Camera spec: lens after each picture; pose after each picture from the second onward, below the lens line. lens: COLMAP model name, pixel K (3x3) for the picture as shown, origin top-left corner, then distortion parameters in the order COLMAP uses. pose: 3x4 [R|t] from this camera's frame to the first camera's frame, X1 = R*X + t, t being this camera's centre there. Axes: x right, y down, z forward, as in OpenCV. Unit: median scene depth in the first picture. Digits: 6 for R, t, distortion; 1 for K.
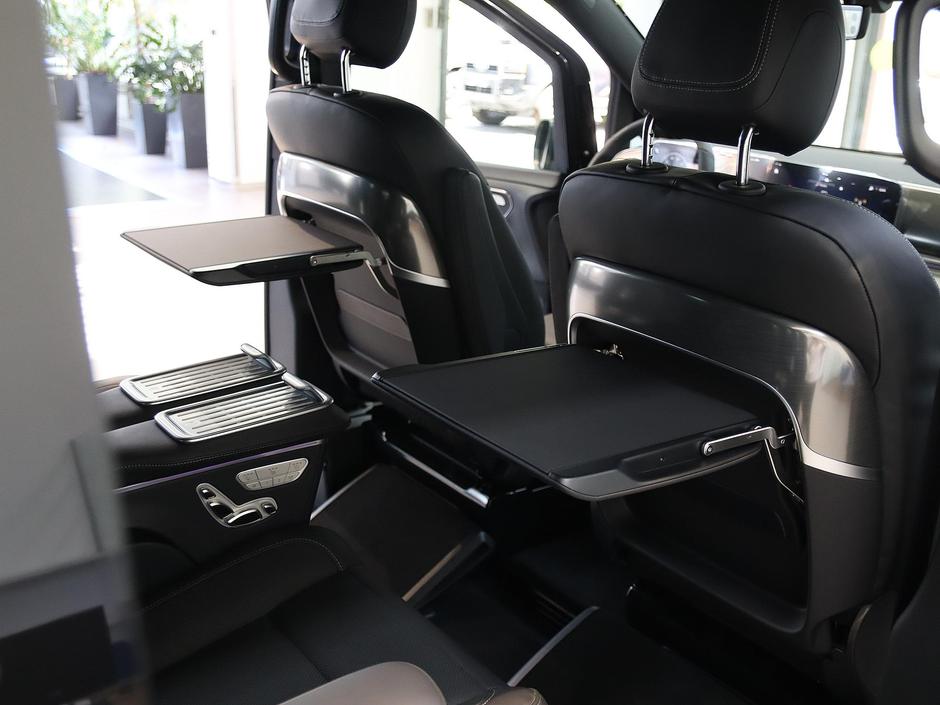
lens RADIAL K [[1002.2, 0, 470.7], [0, 1002.2, 357.4], [0, 0, 1]] dist [-0.049472, 0.000000]
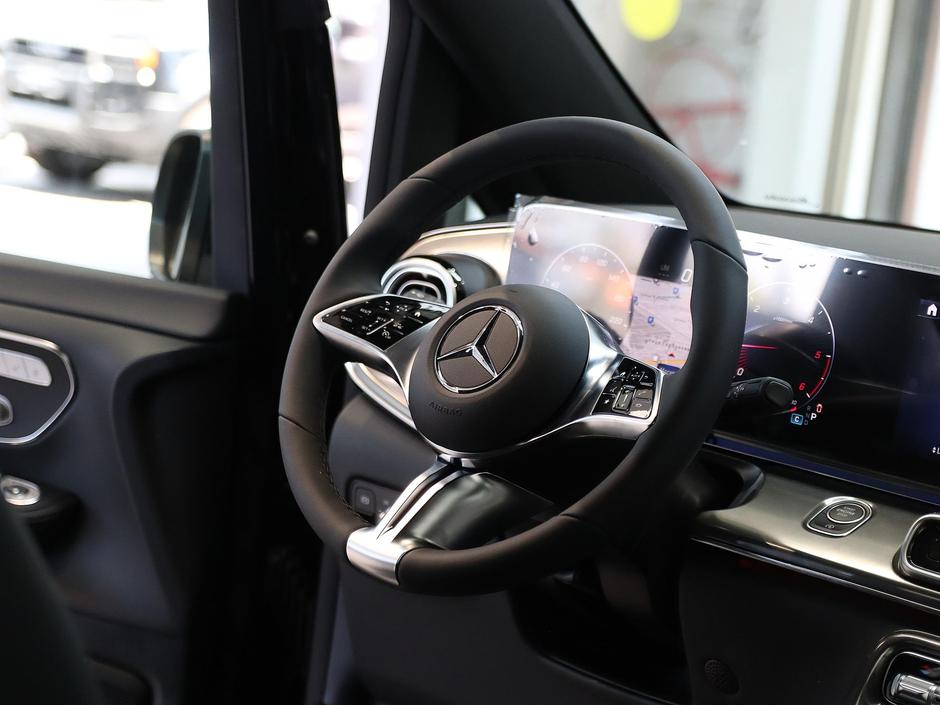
lens RADIAL K [[2138.0, 0, 475.1], [0, 2138.0, 343.1], [0, 0, 1]] dist [0.106580, 0.000000]
pose [[0.978869, 0.035635, 0.201361, 0.026848], [-0.002531, 0.986735, -0.162319, -0.052729], [-0.204475, 0.158379, 0.965974, 0.297485]]
